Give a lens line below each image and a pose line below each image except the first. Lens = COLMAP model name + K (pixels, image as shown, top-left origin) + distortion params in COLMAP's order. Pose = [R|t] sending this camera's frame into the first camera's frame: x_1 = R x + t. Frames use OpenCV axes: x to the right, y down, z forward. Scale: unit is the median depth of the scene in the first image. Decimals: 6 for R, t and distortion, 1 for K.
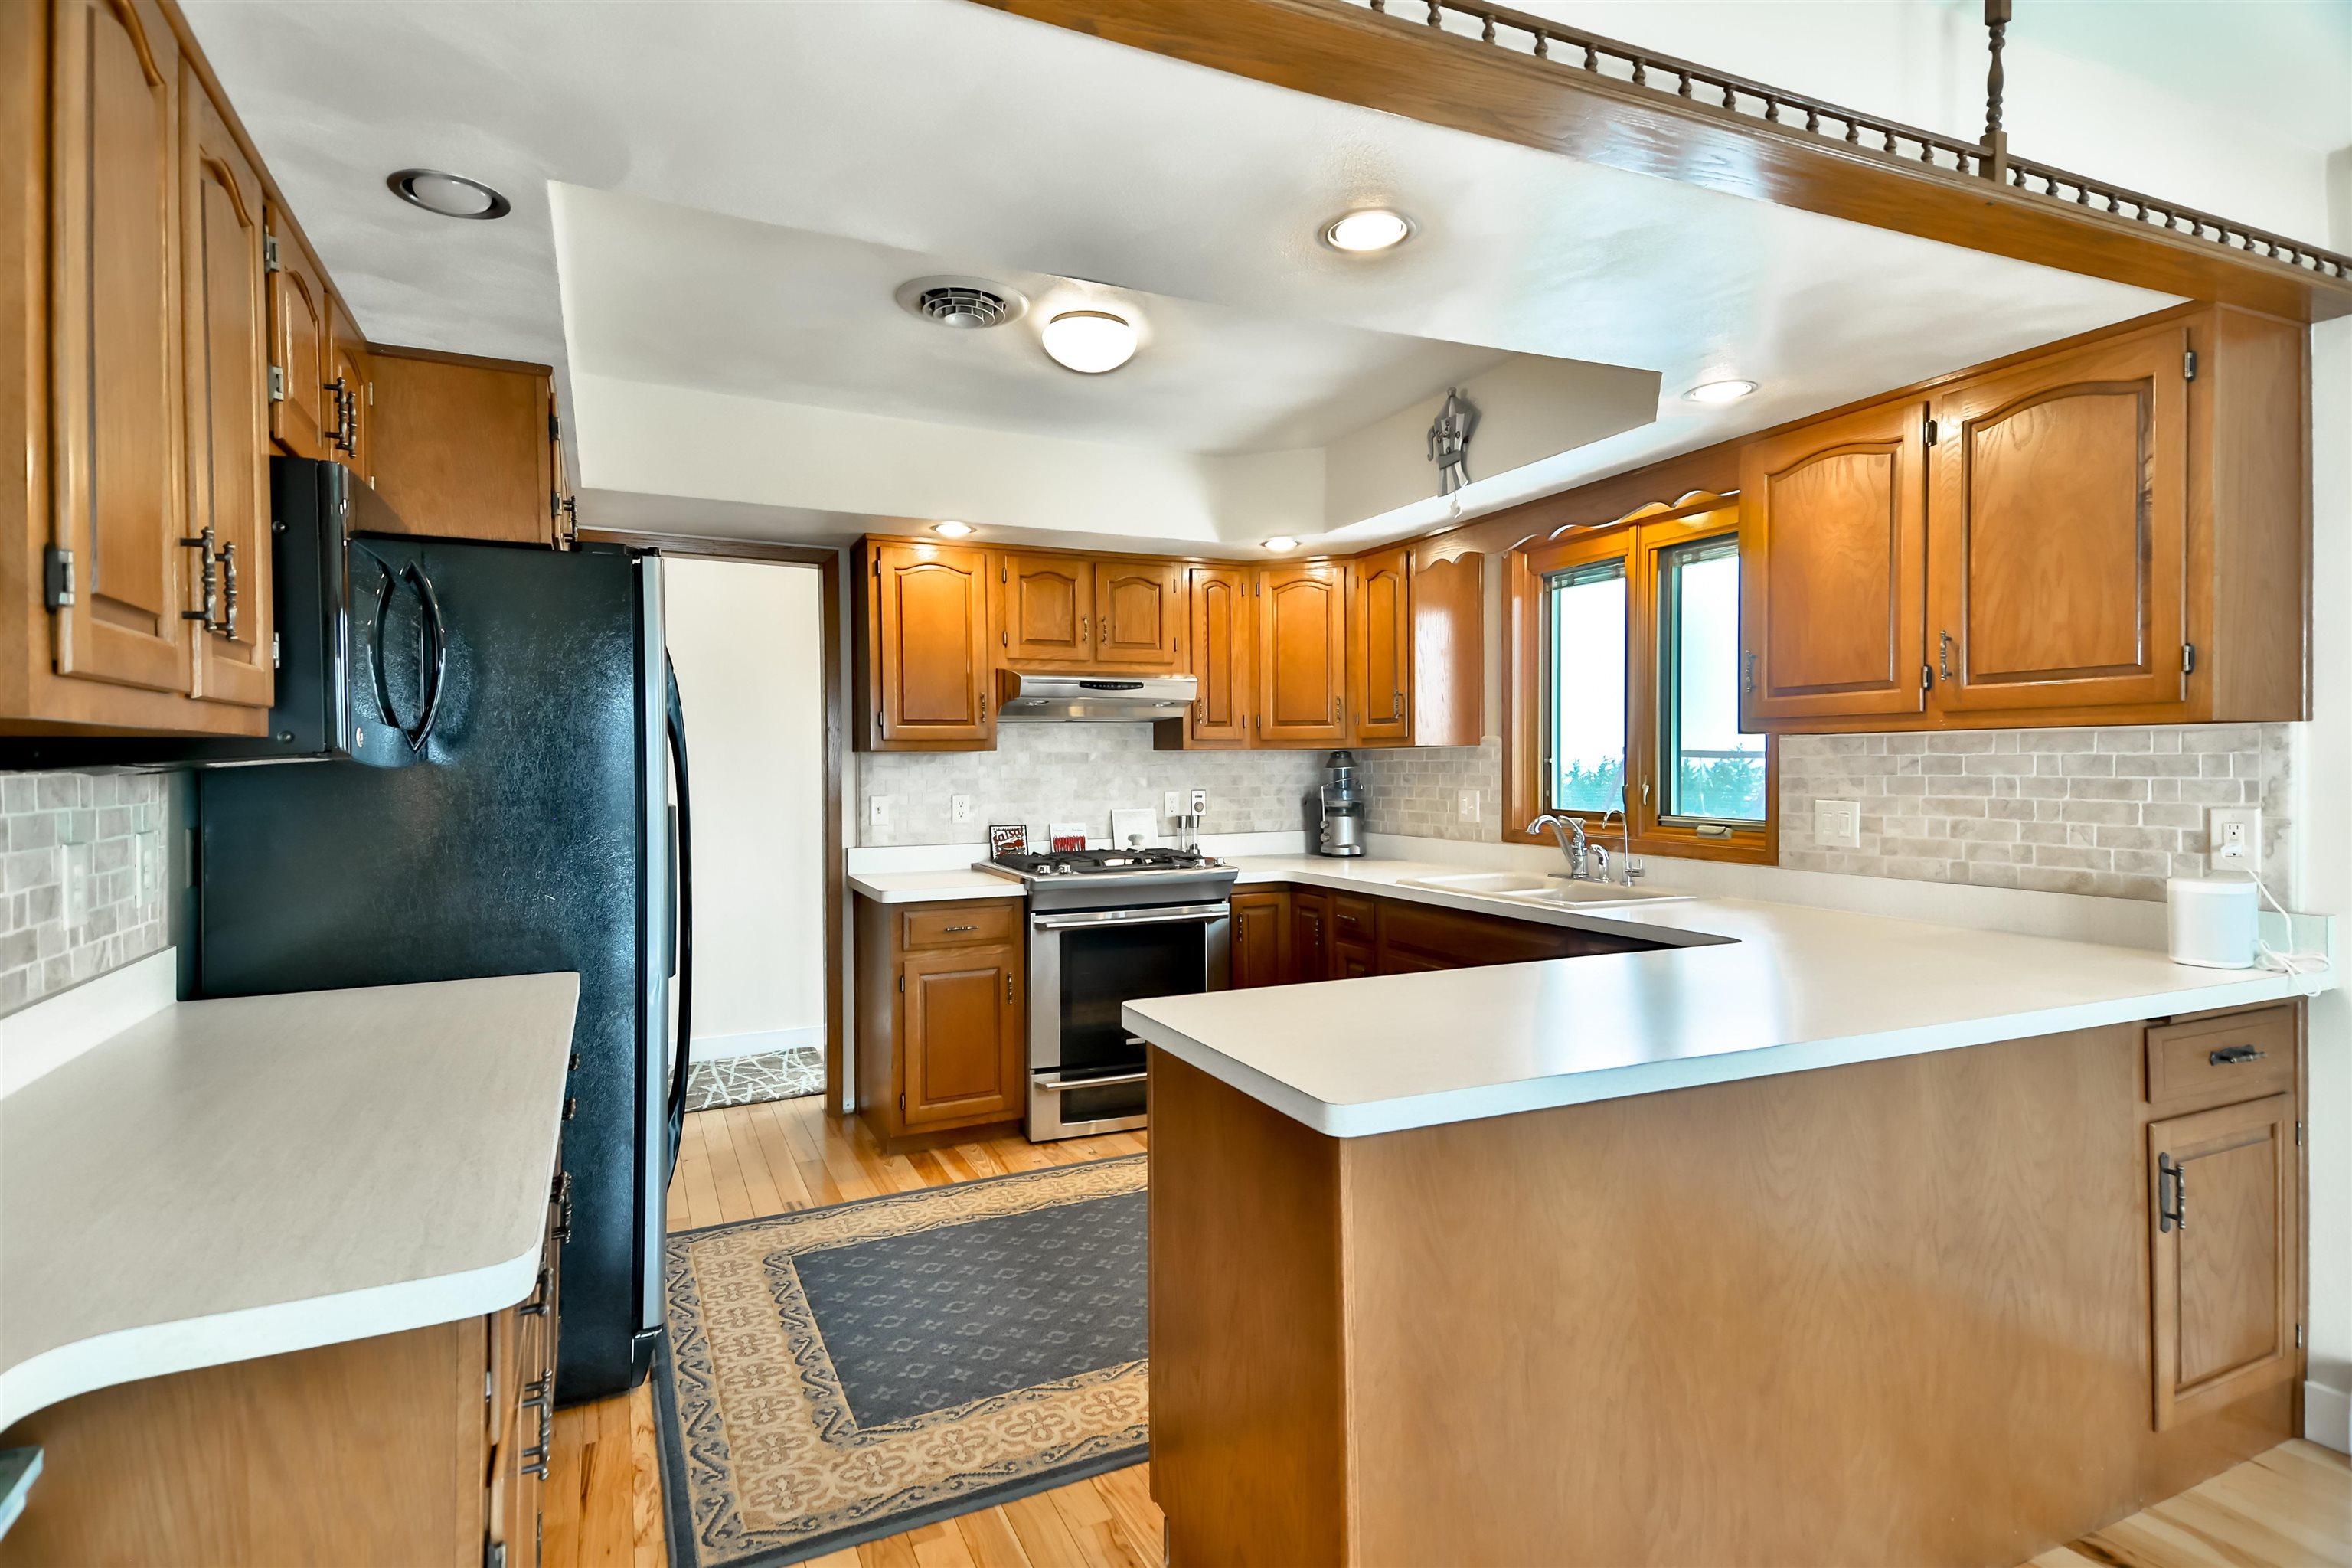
lens RADIAL K [[1206.9, 0, 1162.9], [0, 1206.9, 765.2], [0, 0, 1]] dist [0.120120, -0.062356]
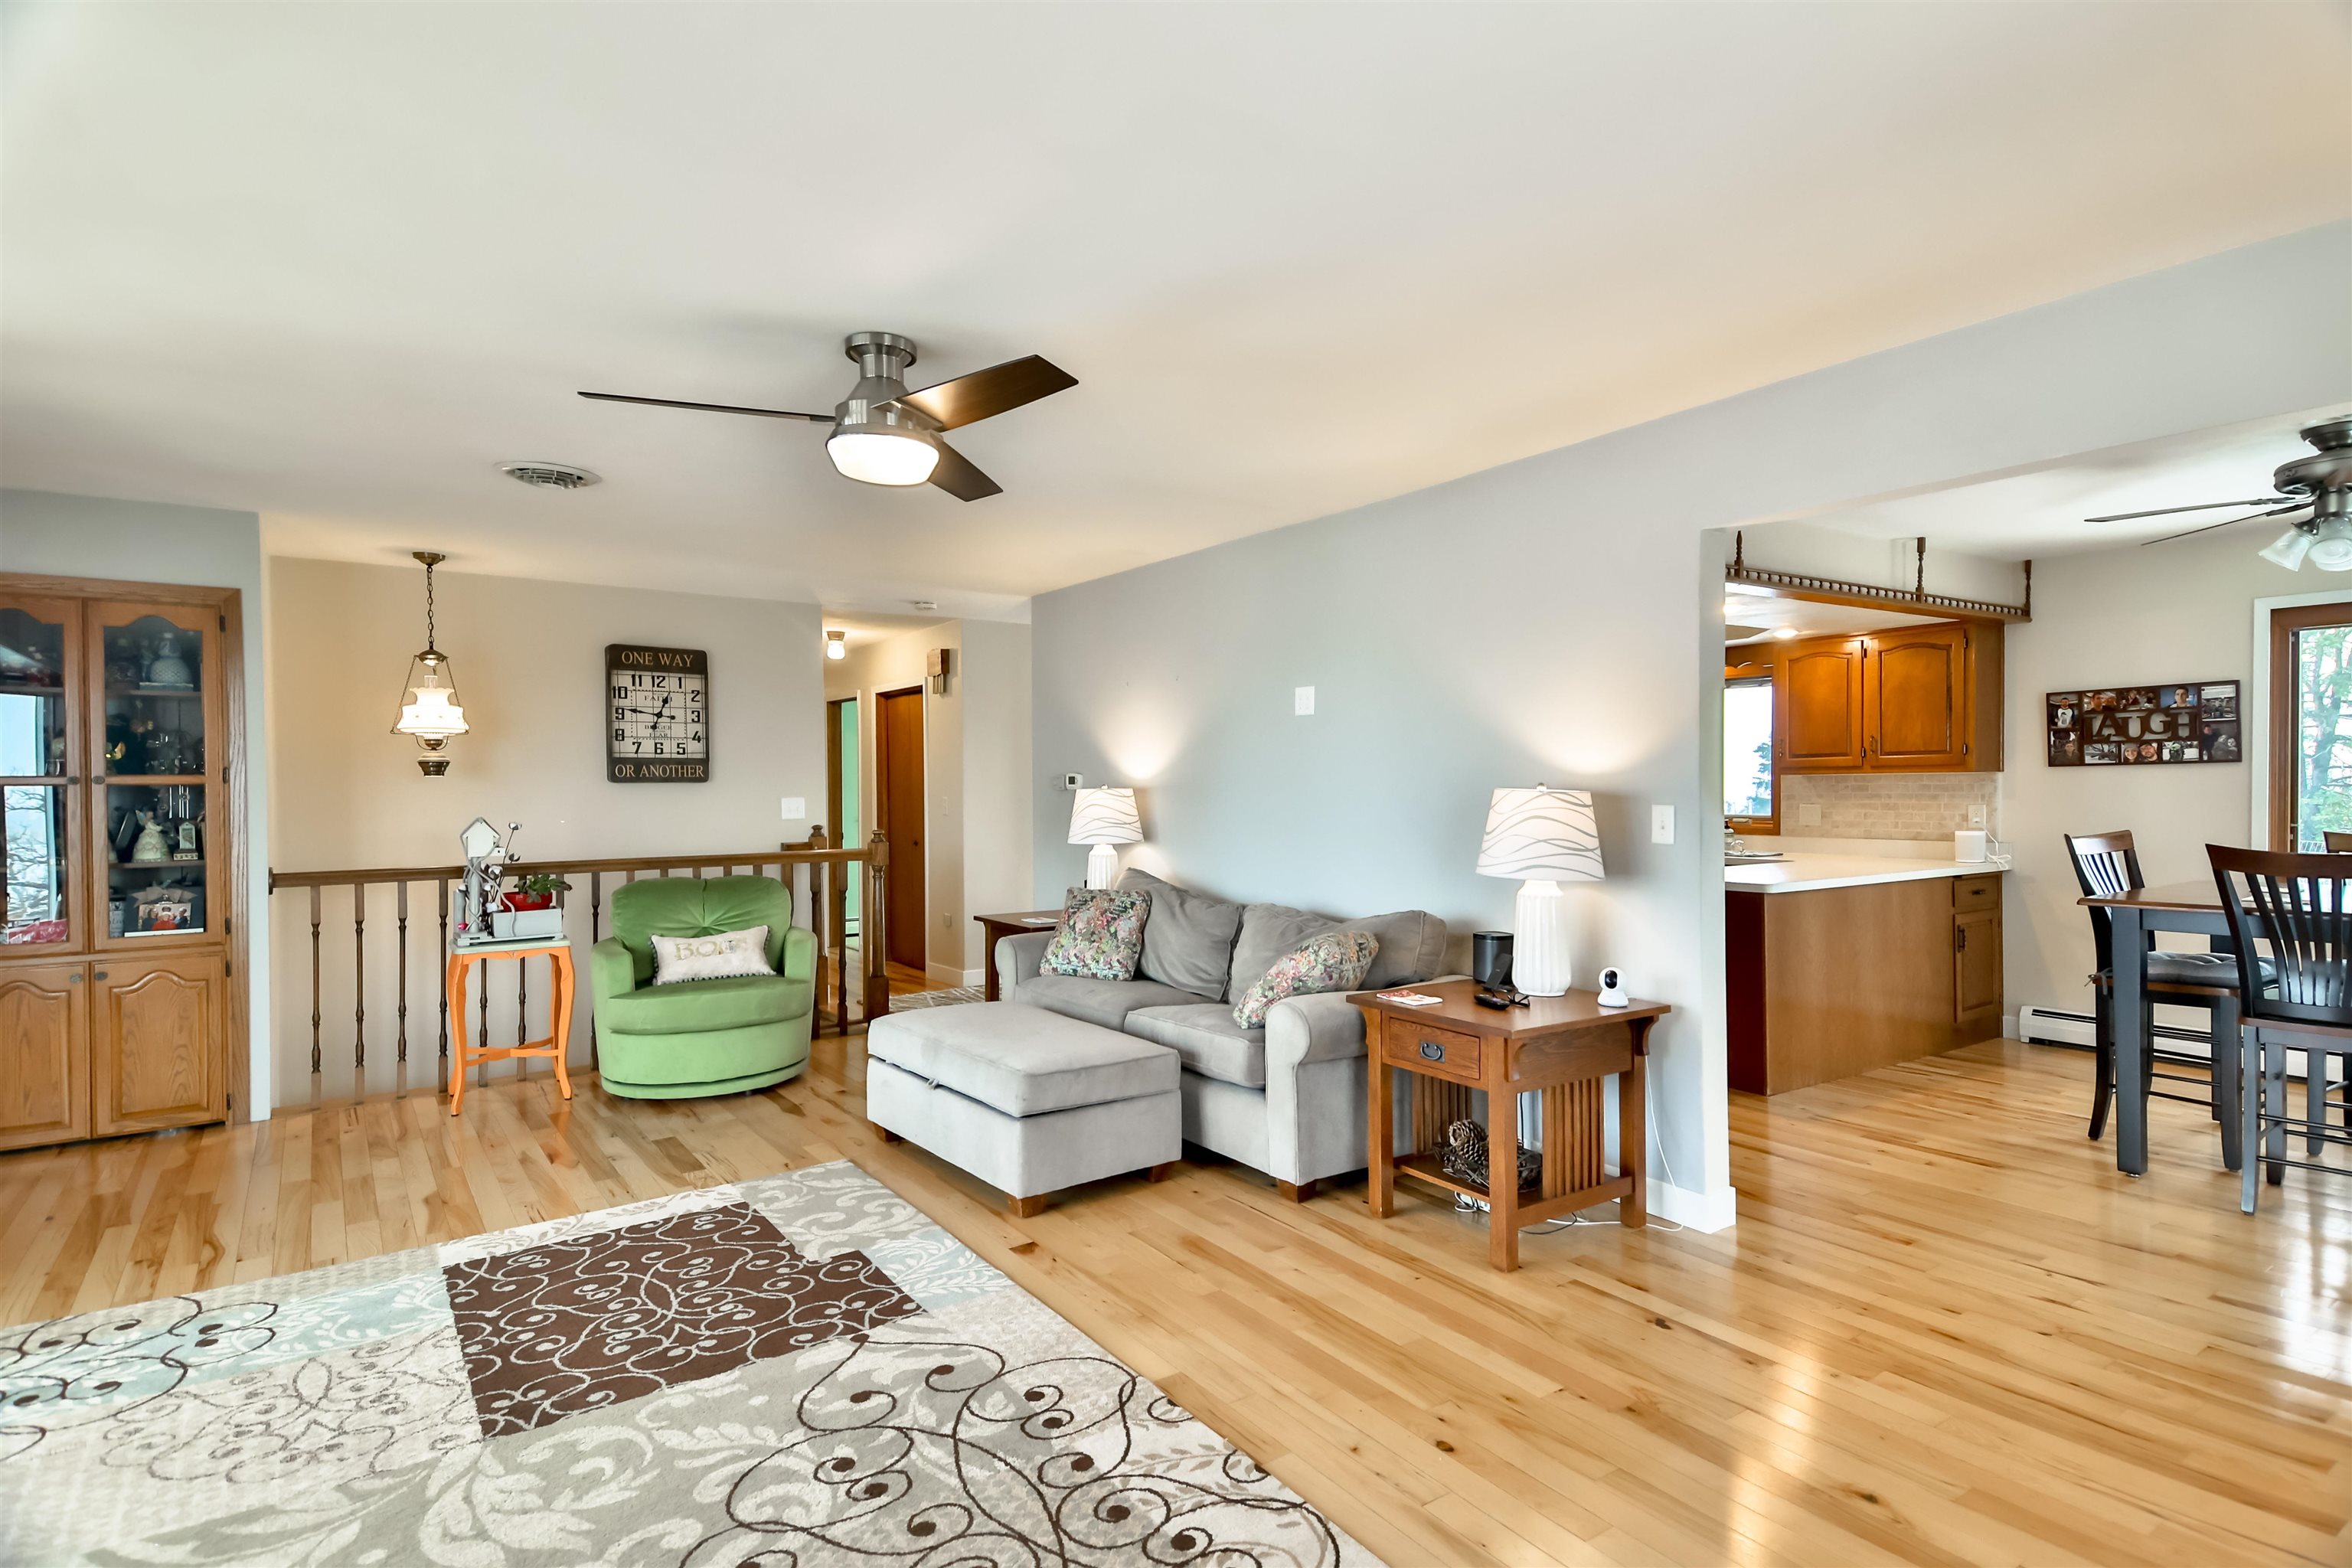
lens RADIAL K [[1203.4, 0, 1160.0], [0, 1203.4, 787.2], [0, 0, 1]] dist [0.111676, -0.060642]
pose [[0.985277, 0.001223, 0.170961, -0.707668], [-0.001002, 0.999999, -0.001375, 0.002040], [-0.170963, 0.001183, 0.985277, -0.703136]]
